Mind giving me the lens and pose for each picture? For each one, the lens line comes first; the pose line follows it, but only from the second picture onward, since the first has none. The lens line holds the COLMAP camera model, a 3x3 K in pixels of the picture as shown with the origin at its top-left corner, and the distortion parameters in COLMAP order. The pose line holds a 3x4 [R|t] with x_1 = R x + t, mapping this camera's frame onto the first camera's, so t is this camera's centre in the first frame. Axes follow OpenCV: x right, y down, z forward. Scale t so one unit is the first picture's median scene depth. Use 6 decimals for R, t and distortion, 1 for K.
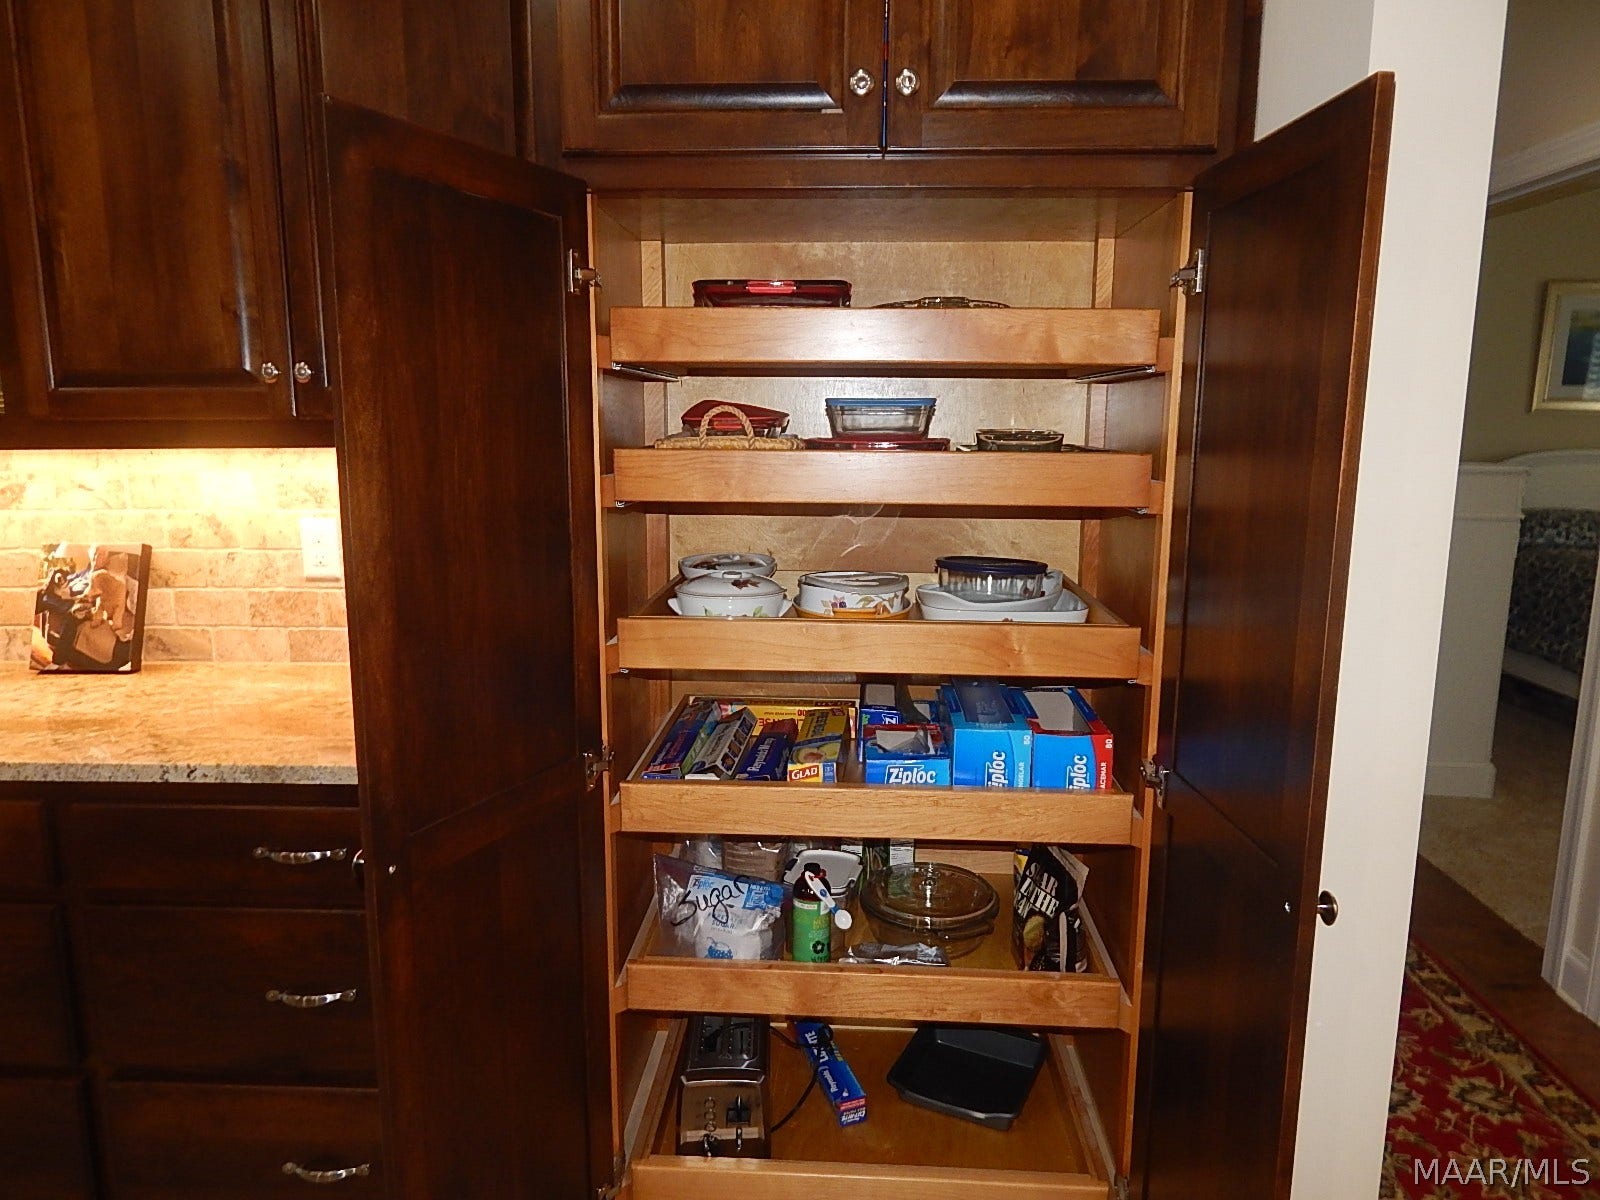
lens RADIAL K [[1057.4, 0, 801.5], [0, 1057.4, 588.8], [0, 0, 1]] dist [0.009752, -0.012536]
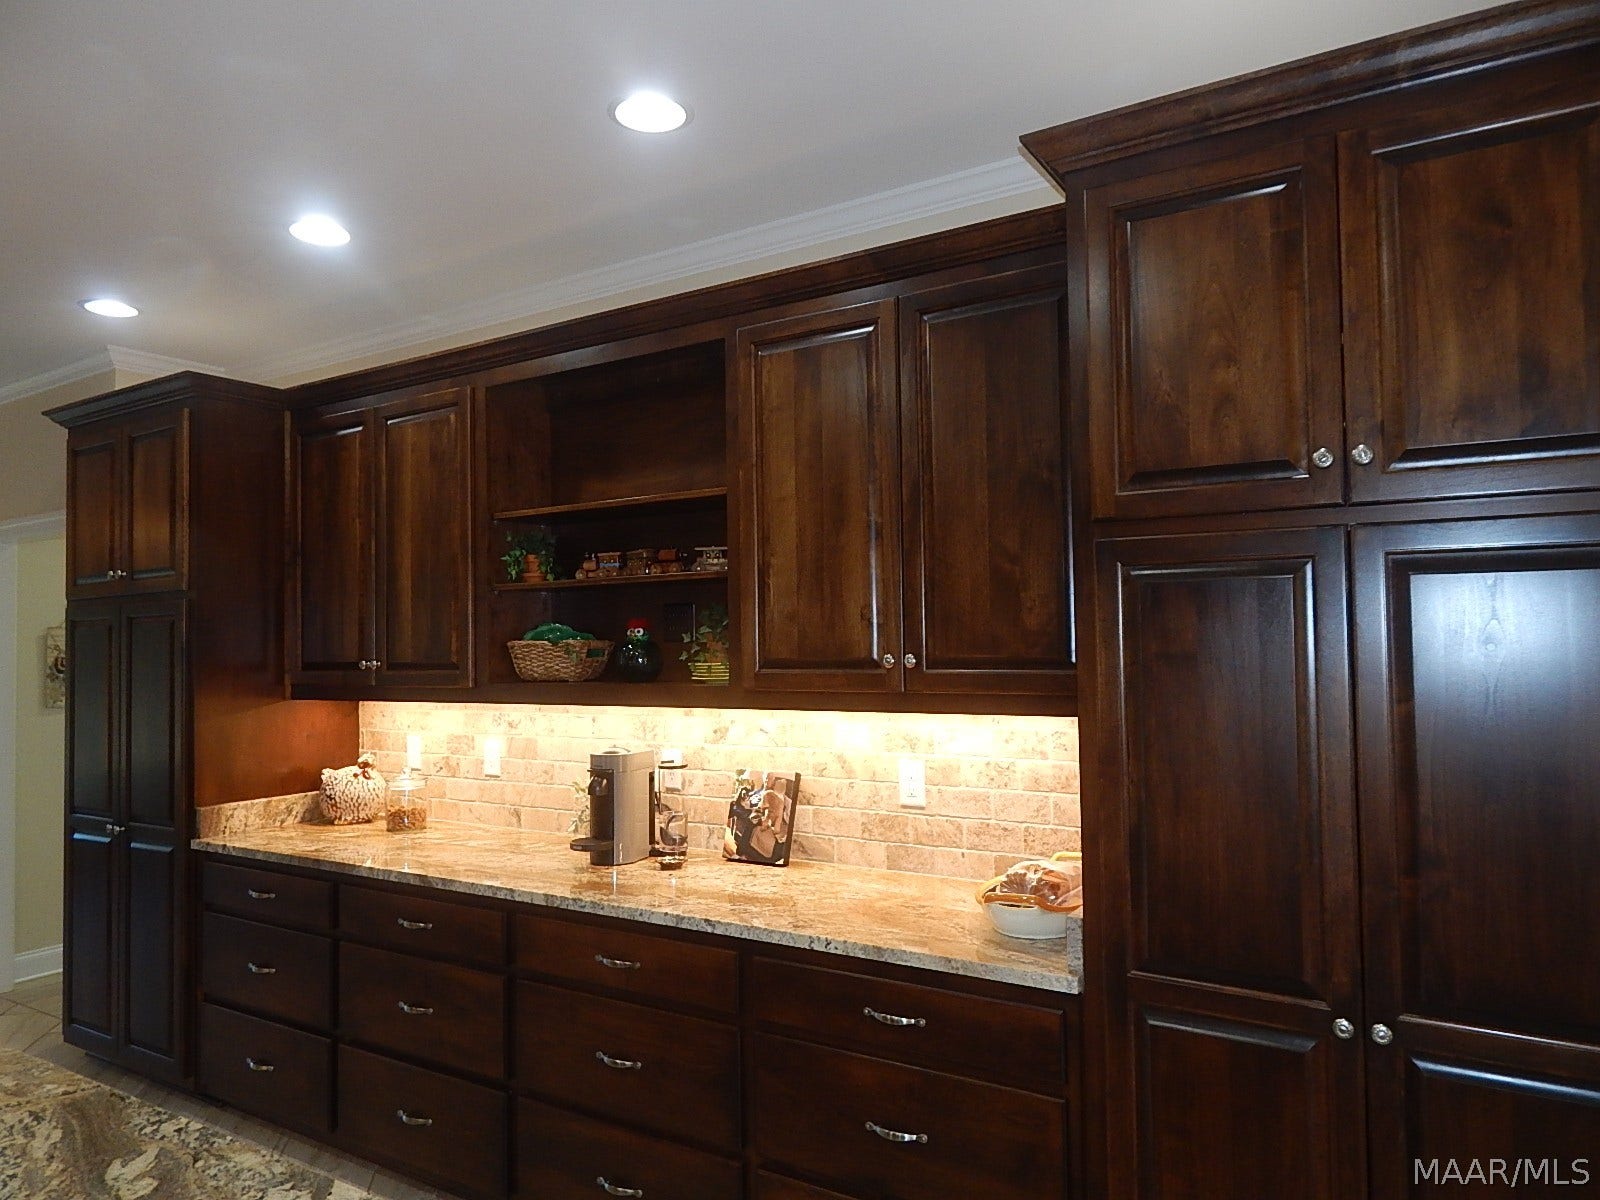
lens RADIAL K [[1054.3, 0, 802.4], [0, 1054.3, 589.2], [0, 0, 1]] dist [0.002564, -0.007416]
pose [[0.871589, -0.032989, -0.489125, 0.079672], [-0.066303, 0.980634, -0.184285, -0.024295], [0.485732, 0.193051, 0.852523, -0.240525]]
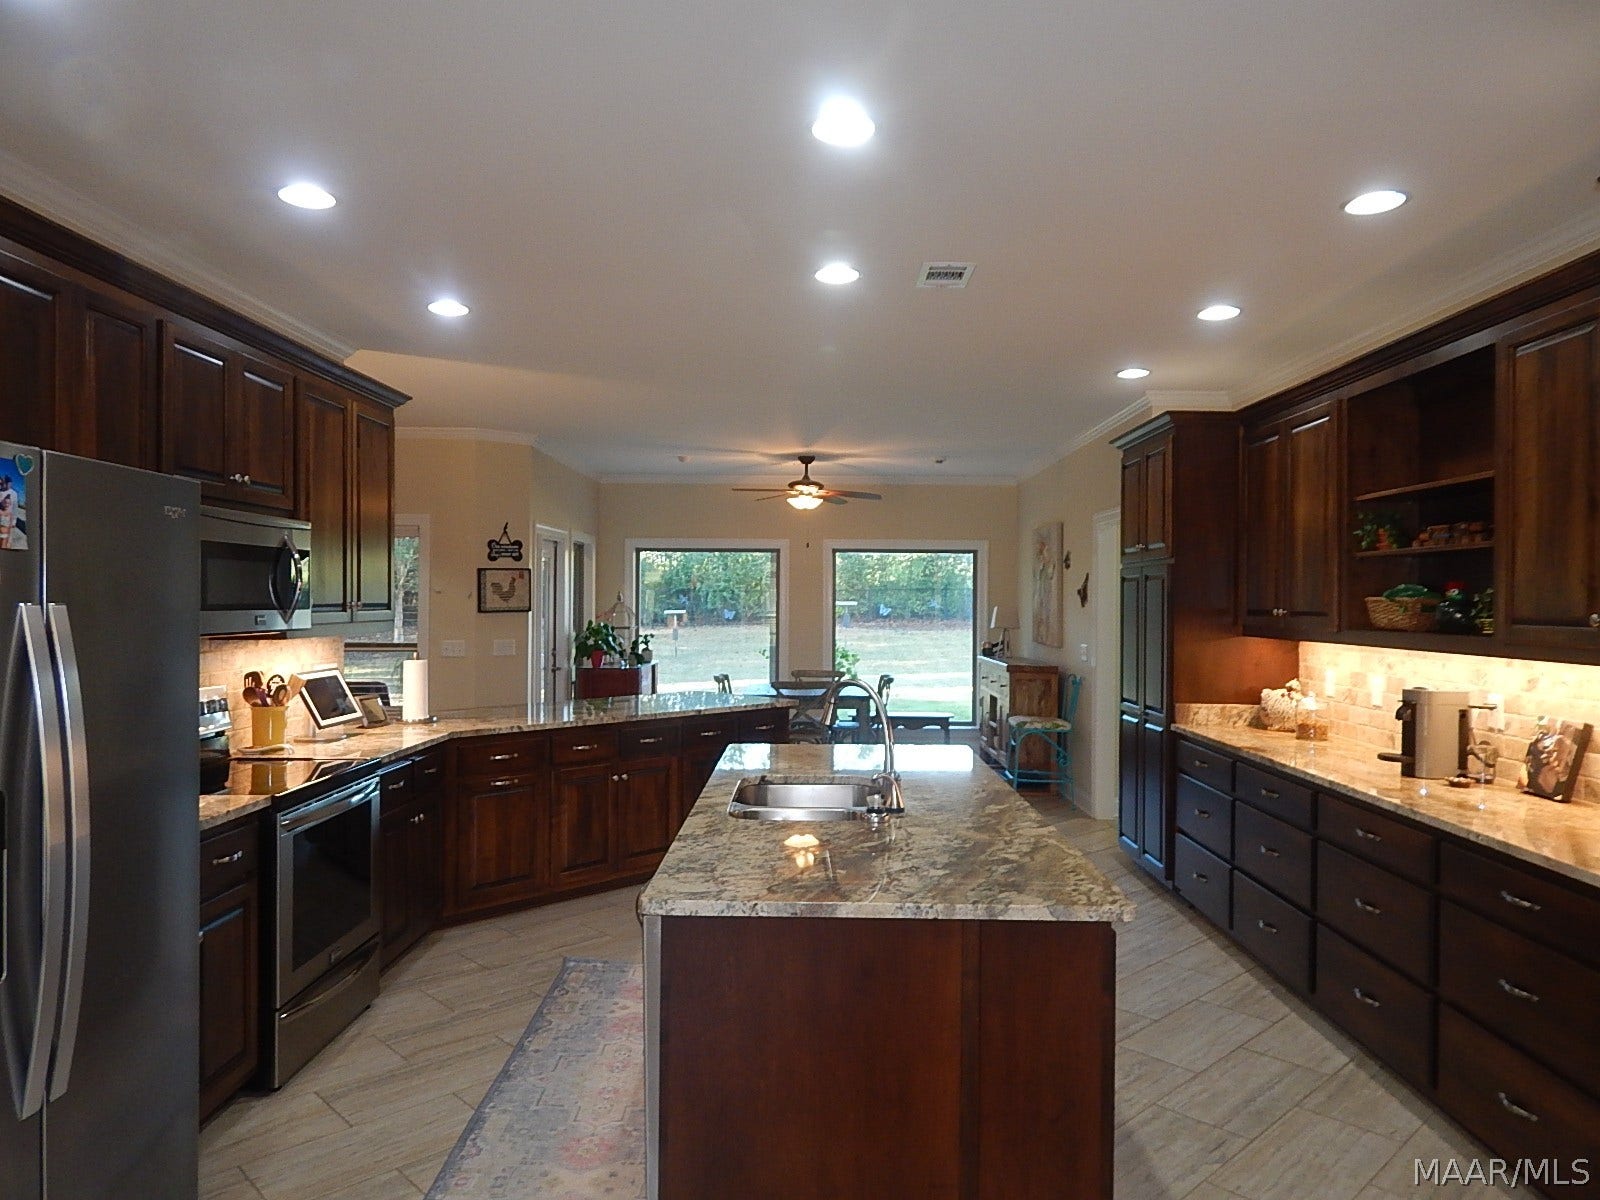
lens RADIAL K [[1057.4, 0, 801.5], [0, 1057.4, 588.8], [0, 0, 1]] dist [0.009752, -0.012536]
pose [[0.034895, -0.001018, -0.999390, 0.897638], [-0.176835, 0.984214, -0.007177, -0.021800], [0.983622, 0.176978, 0.034164, -0.216245]]
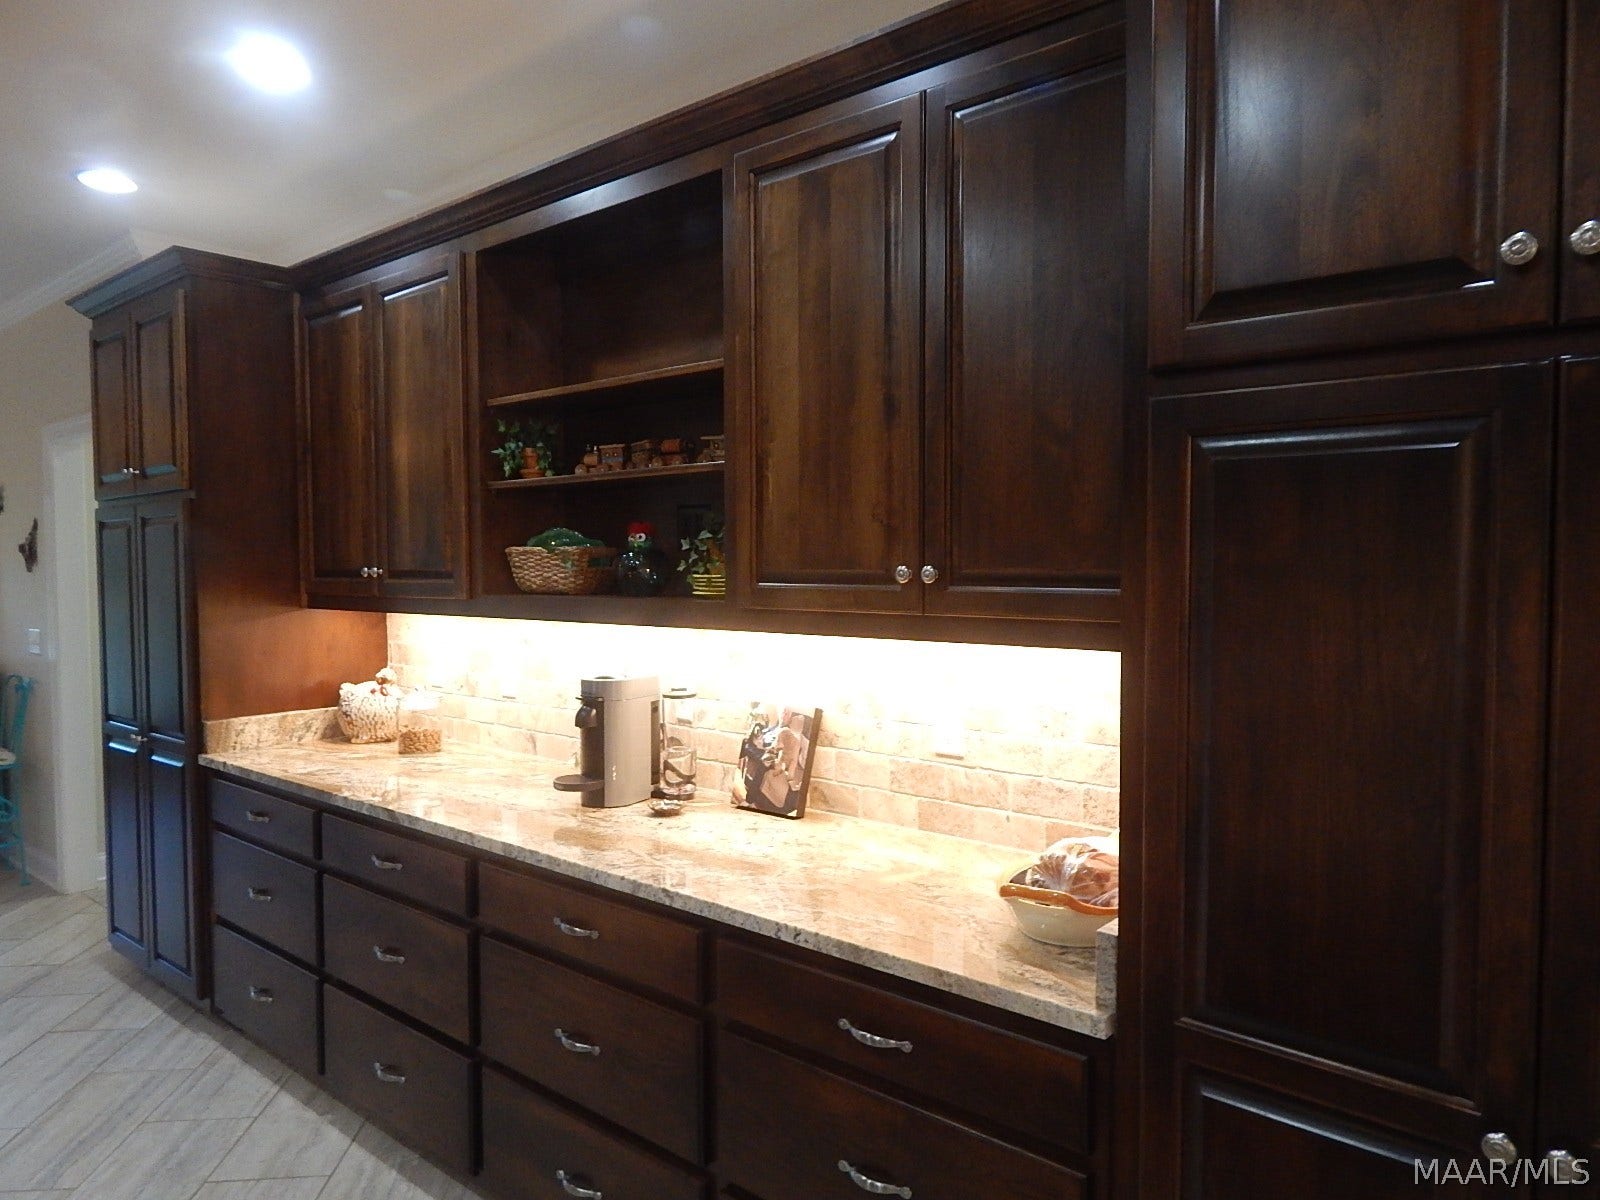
lens RADIAL K [[1057.4, 0, 801.5], [0, 1057.4, 588.8], [0, 0, 1]] dist [0.009752, -0.012536]
pose [[0.794467, 0.019359, -0.606999, 0.073046], [-0.097394, 0.990617, -0.095879, -0.060454], [0.599447, 0.135291, 0.788898, 0.052208]]
